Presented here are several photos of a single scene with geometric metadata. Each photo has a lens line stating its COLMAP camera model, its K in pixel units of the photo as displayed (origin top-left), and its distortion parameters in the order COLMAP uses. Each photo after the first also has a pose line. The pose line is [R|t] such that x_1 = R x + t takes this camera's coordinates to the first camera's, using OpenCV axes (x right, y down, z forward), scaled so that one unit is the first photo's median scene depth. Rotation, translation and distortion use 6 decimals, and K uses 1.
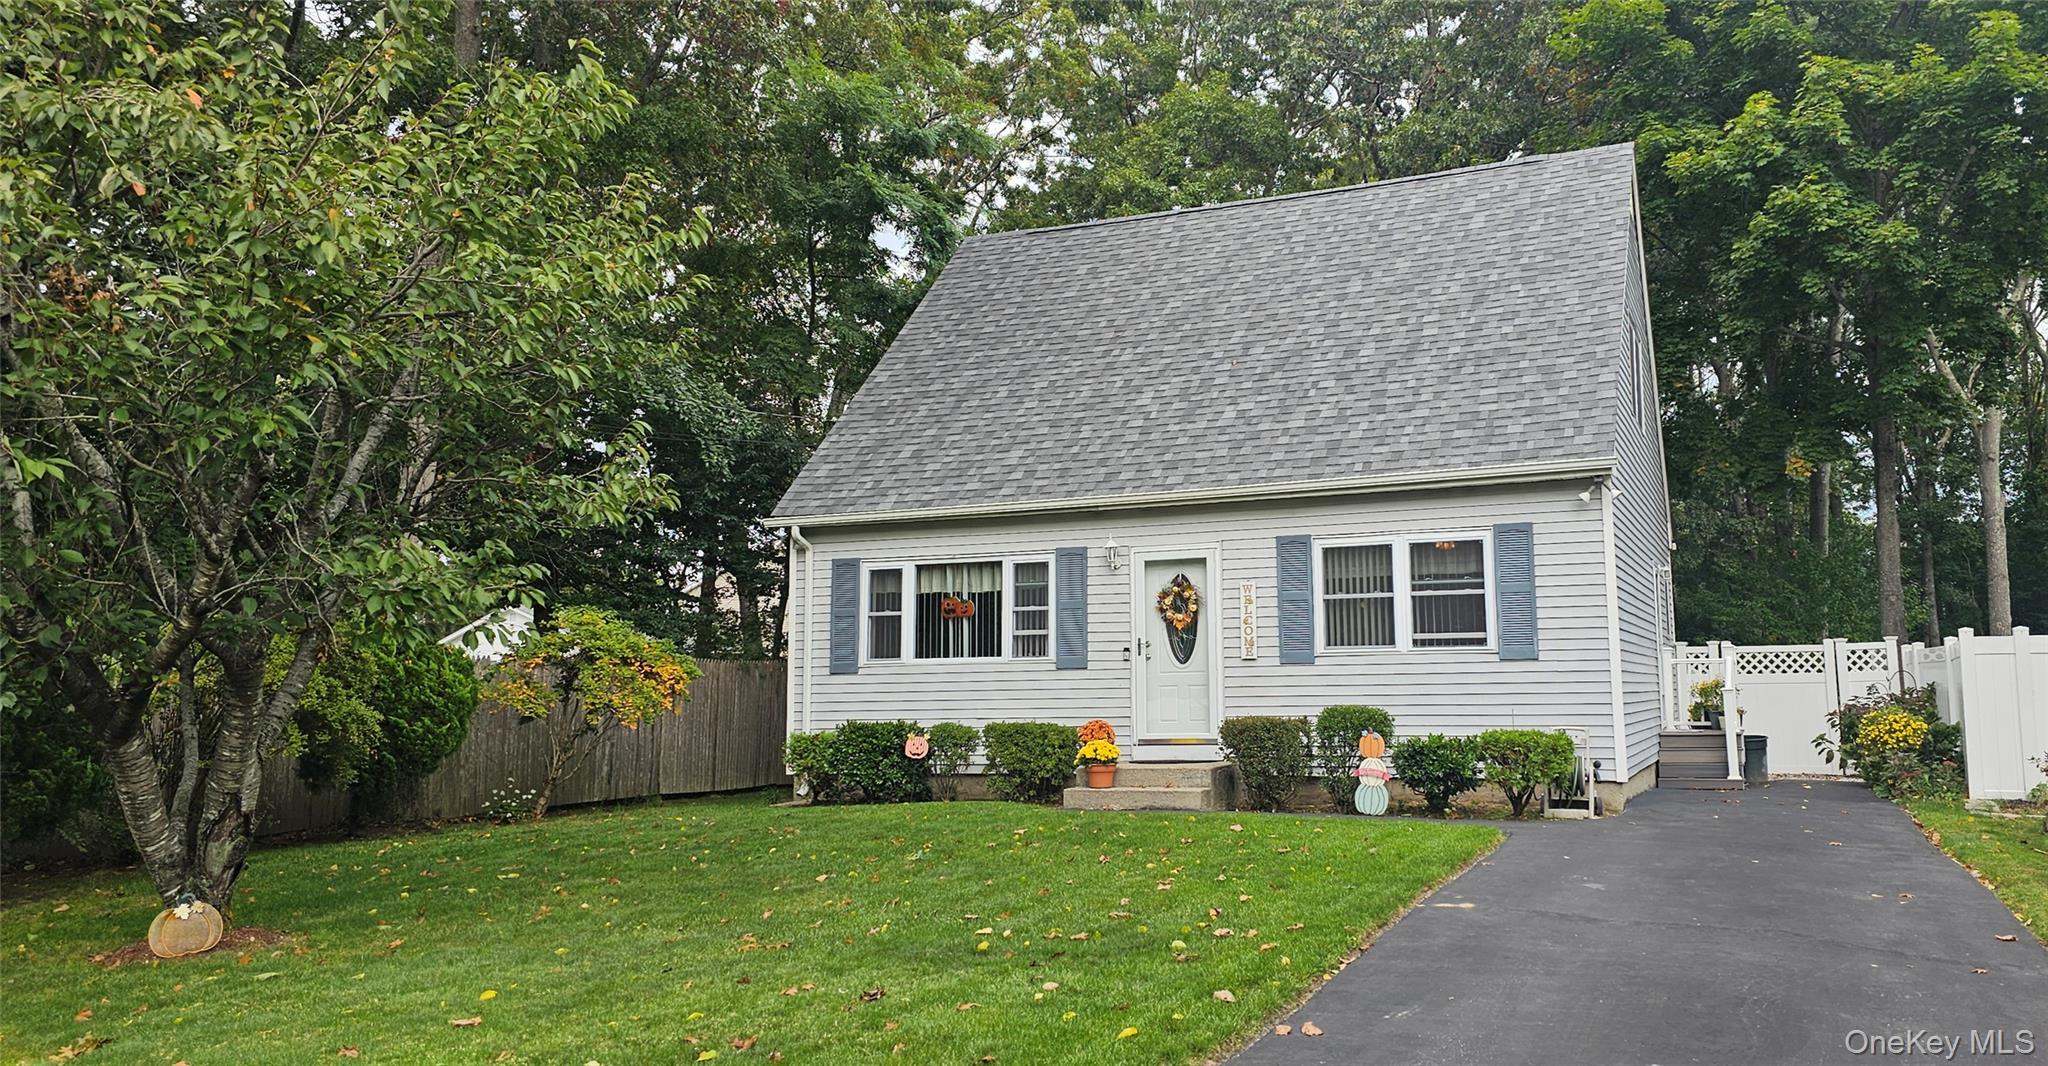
lens RADIAL K [[1582.2, 0, 1025.3], [0, 1582.2, 525.3], [0, 0, 1]] dist [-0.005851, 0.012121]
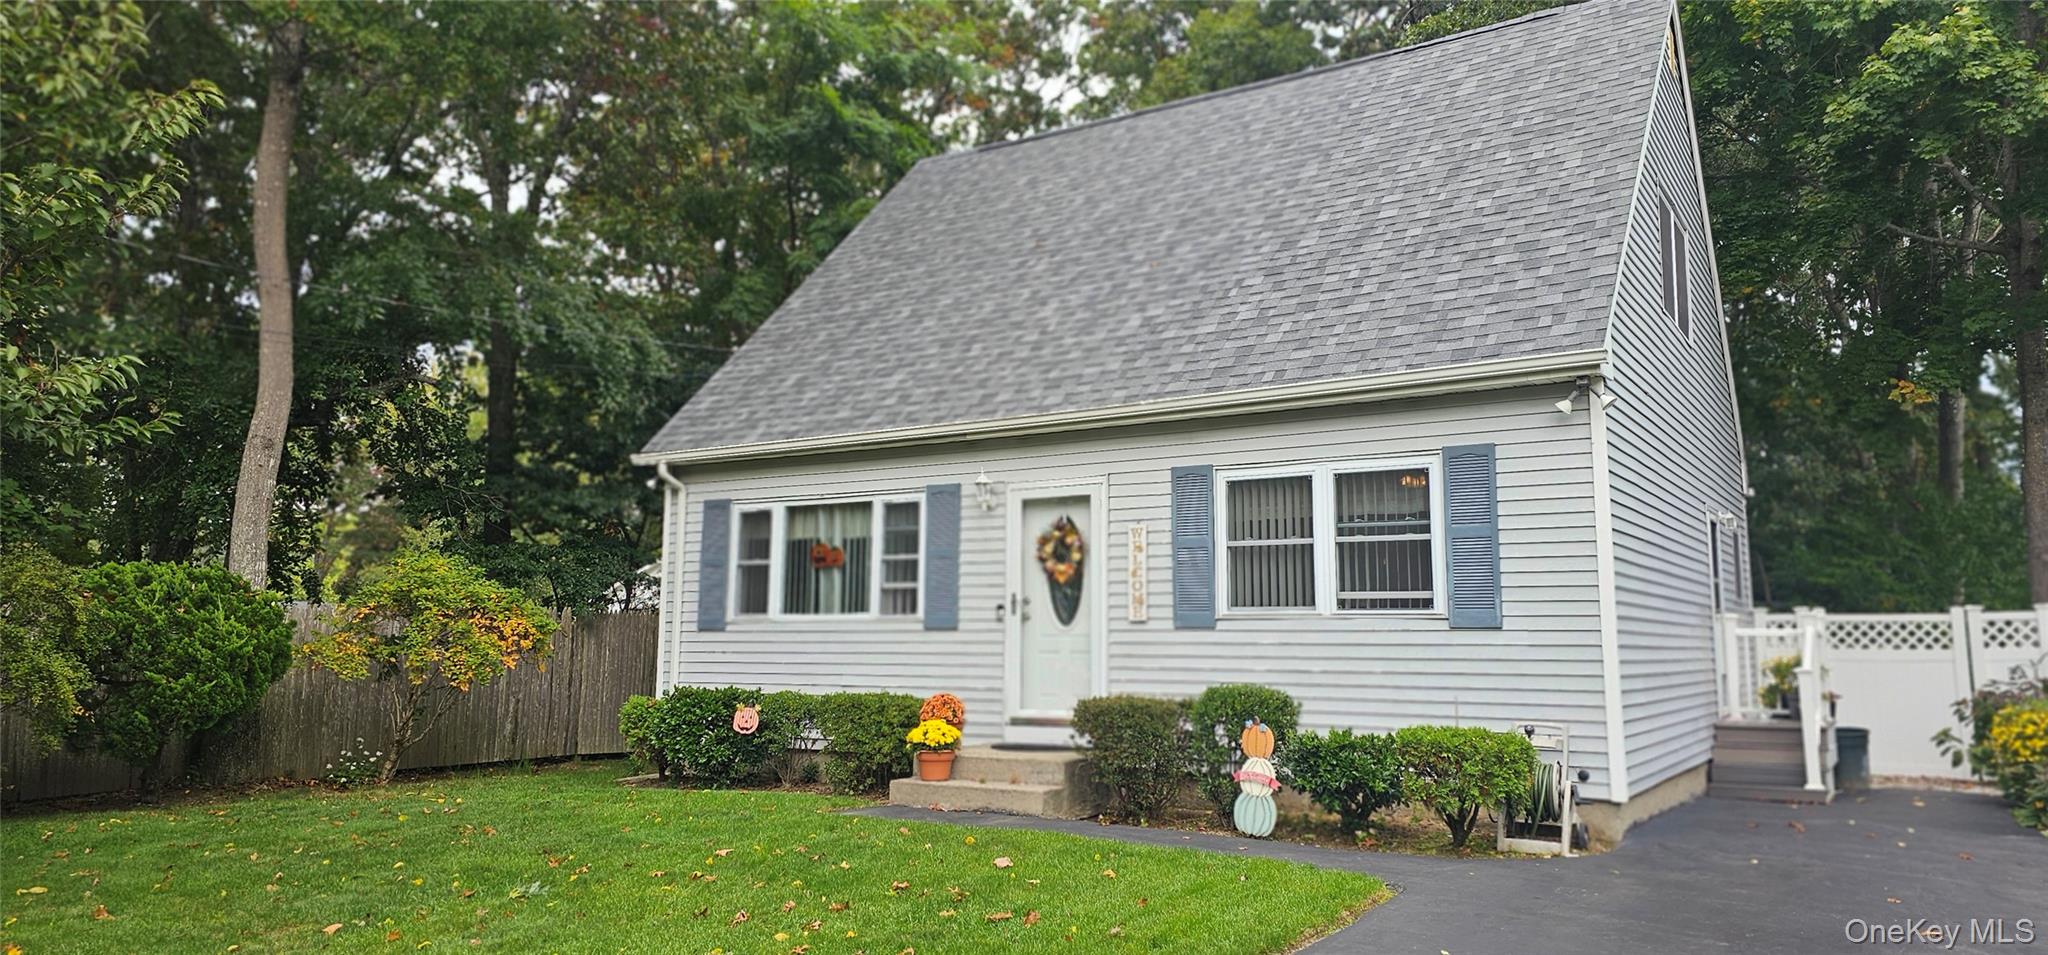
lens RADIAL K [[1301.0, 0, 1019.3], [0, 1301.0, 481.7], [0, 0, 1]] dist [0.006476, -0.010239]
pose [[0.985026, -0.002932, -0.172380, 0.185728], [0.000087, 0.999864, -0.016508, 0.023612], [0.172405, 0.016246, 0.984892, 0.323873]]
